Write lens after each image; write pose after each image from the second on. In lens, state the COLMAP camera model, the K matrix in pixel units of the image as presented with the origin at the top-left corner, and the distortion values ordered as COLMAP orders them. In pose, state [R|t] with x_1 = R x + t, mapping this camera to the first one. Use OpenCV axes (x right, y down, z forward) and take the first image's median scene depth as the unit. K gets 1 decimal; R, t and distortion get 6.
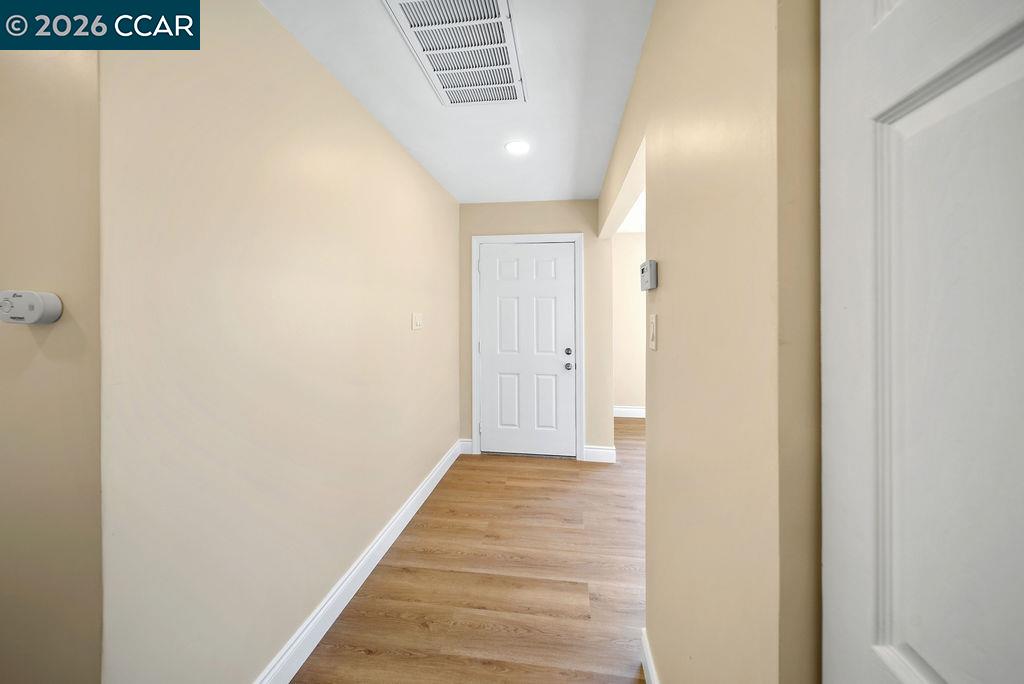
lens RADIAL K [[378.6, 0, 535.8], [0, 378.6, 328.6], [0, 0, 1]] dist [-0.000498, -0.000927]
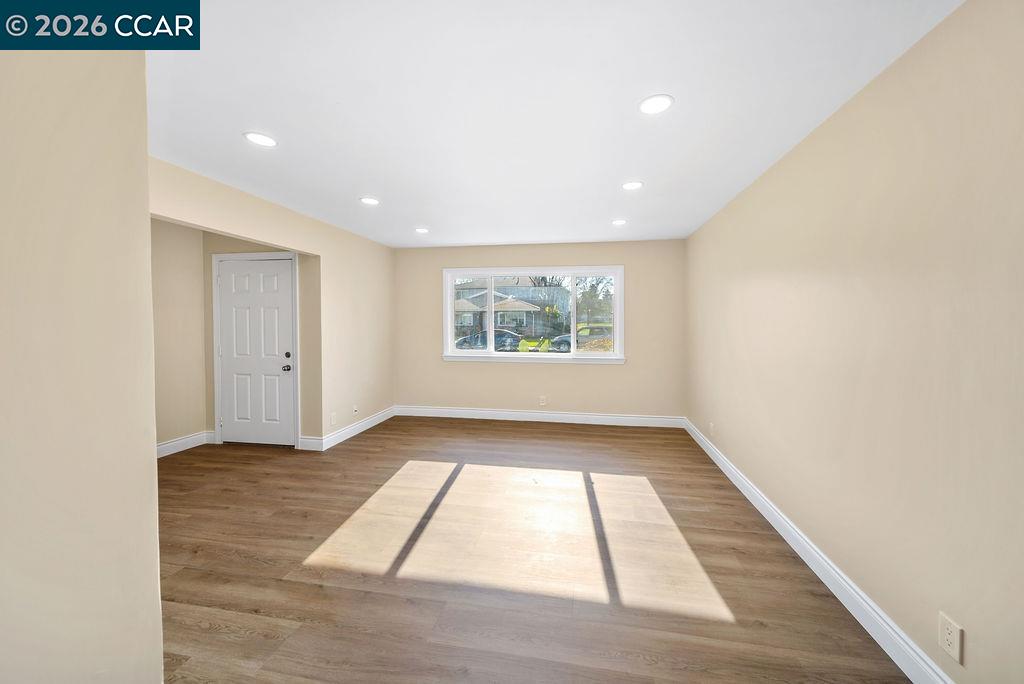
lens RADIAL K [[378.6, 0, 513.3], [0, 378.6, 344.6], [0, 0, 1]] dist [-0.000498, -0.000927]
pose [[0.999758, -0.000918, -0.021958, 0.797625], [0.001373, 0.999784, 0.020724, 0.006262], [0.021934, -0.020749, 0.999544, -0.133359]]
